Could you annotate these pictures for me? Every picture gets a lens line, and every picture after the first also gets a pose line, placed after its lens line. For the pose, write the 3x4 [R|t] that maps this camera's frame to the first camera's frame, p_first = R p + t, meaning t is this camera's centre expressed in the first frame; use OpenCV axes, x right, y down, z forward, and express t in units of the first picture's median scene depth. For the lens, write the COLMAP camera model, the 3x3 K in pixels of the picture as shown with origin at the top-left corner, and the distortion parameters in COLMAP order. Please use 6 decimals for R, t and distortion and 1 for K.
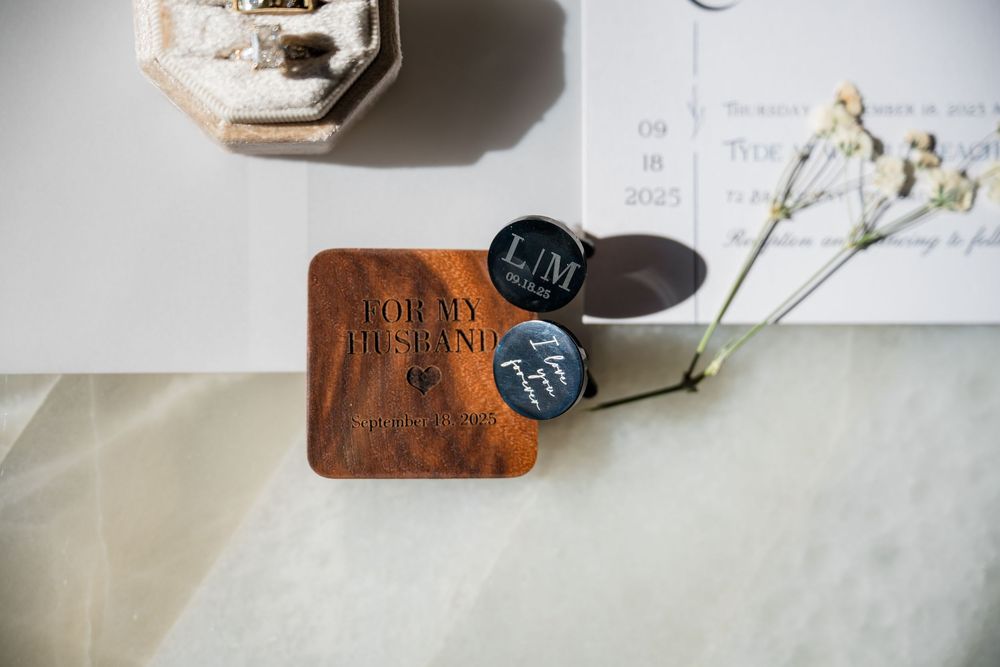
lens RADIAL K [[1901.7, 0, 500.0], [0, 1901.7, 333.5], [0, 0, 1]] dist [0.290255, 0.088560]
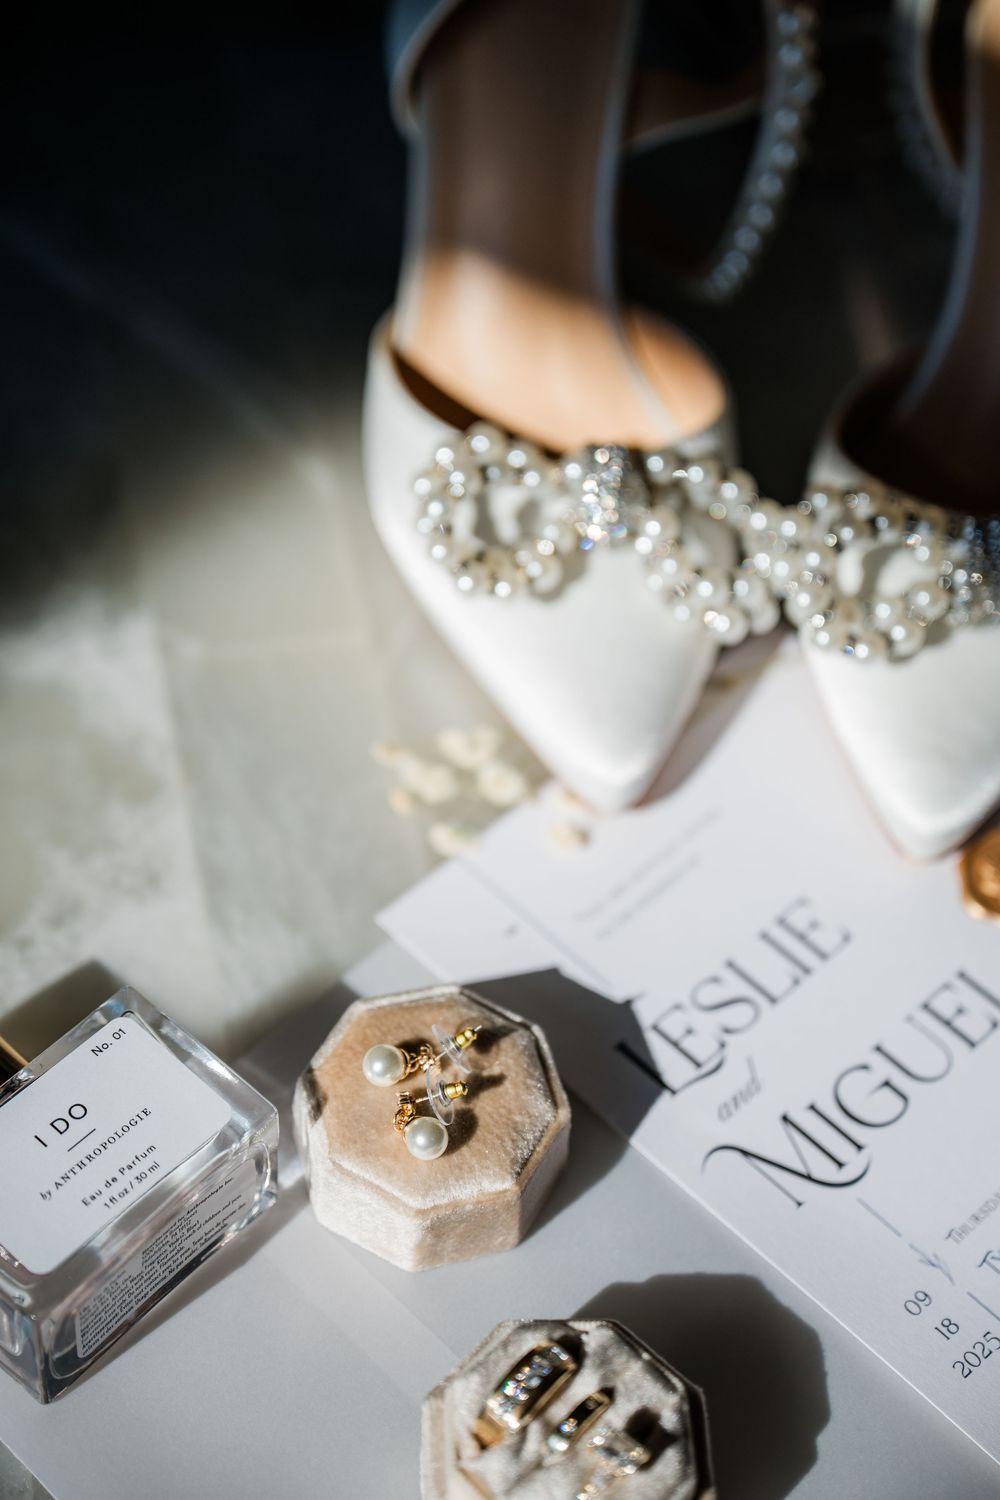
lens RADIAL K [[2852.5, 0, 481.7], [0, 2852.5, 746.6], [0, 0, 1]] dist [0.290255, 0.088560]
pose [[0.714742, -0.576695, 0.395686, -0.465969], [0.699336, 0.596214, -0.394281, 0.136252], [-0.008533, 0.558526, 0.829443, -0.300450]]
